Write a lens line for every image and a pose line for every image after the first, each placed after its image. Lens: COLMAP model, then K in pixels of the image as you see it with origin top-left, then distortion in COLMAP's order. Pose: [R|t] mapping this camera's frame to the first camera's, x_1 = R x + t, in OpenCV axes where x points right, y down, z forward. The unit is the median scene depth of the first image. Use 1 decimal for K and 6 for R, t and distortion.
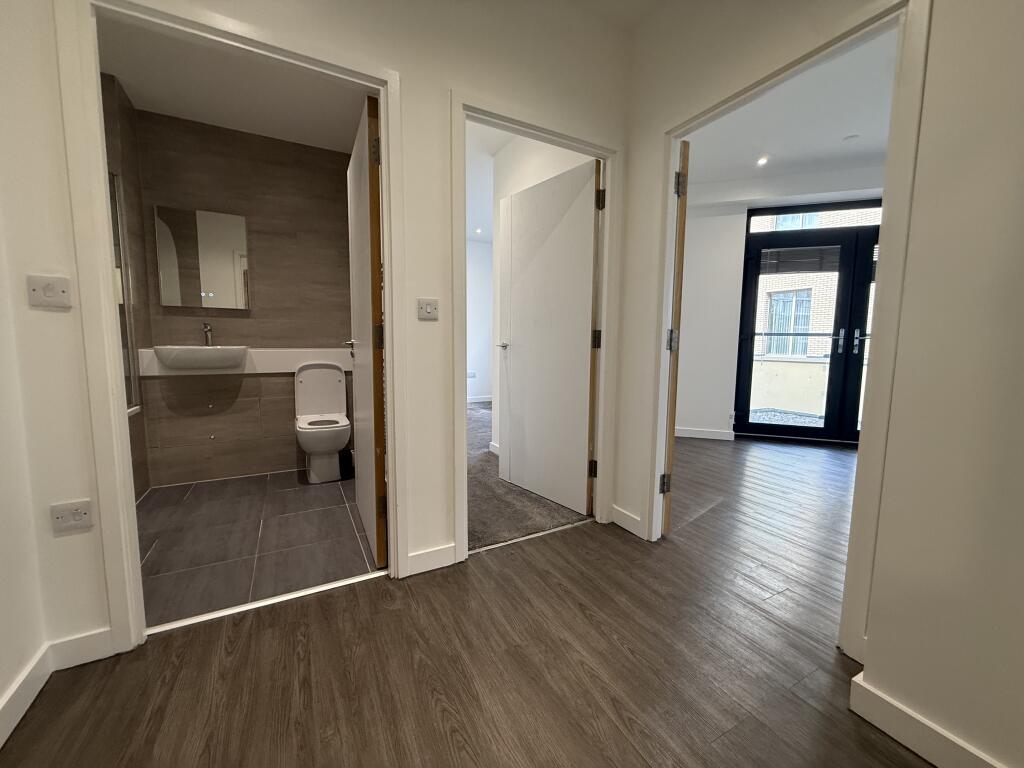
lens RADIAL K [[407.8, 0, 510.0], [0, 407.8, 382.5], [0, 0, 1]] dist [0.001371, 0.000017]
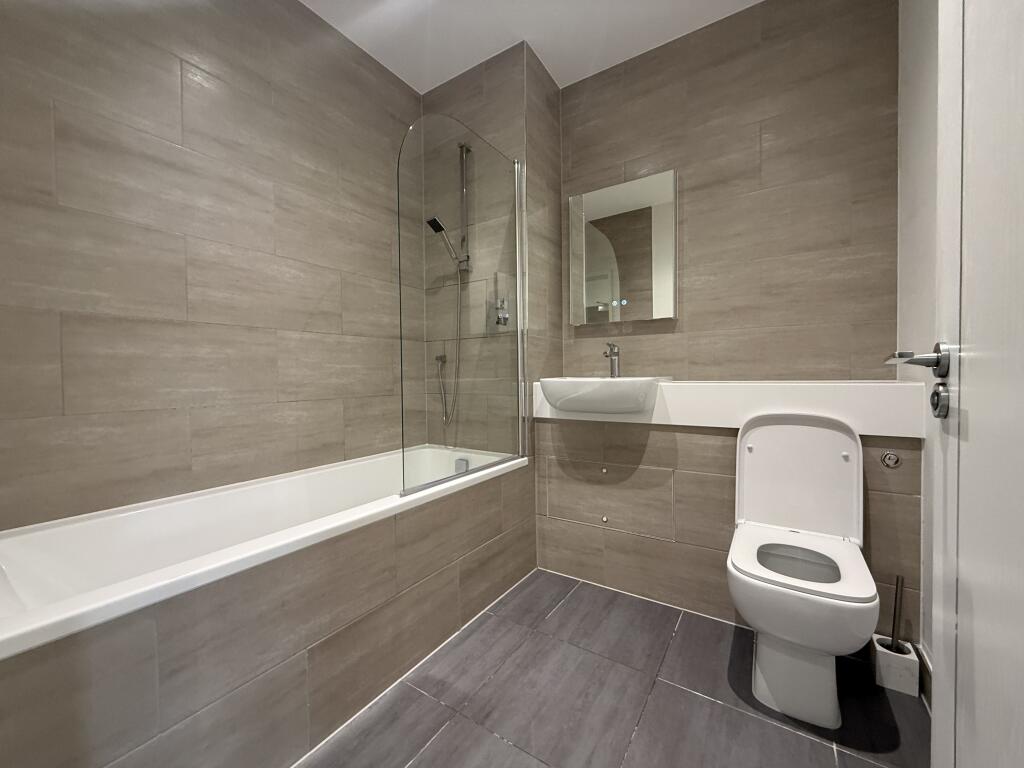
lens RADIAL K [[407.8, 0, 510.0], [0, 407.8, 382.5], [0, 0, 1]] dist [0.001371, 0.000017]
pose [[0.475743, -0.000645, -0.879584, -0.233043], [-0.070865, 0.996721, -0.039060, -0.043639], [0.876725, 0.080914, 0.474138, 0.539615]]
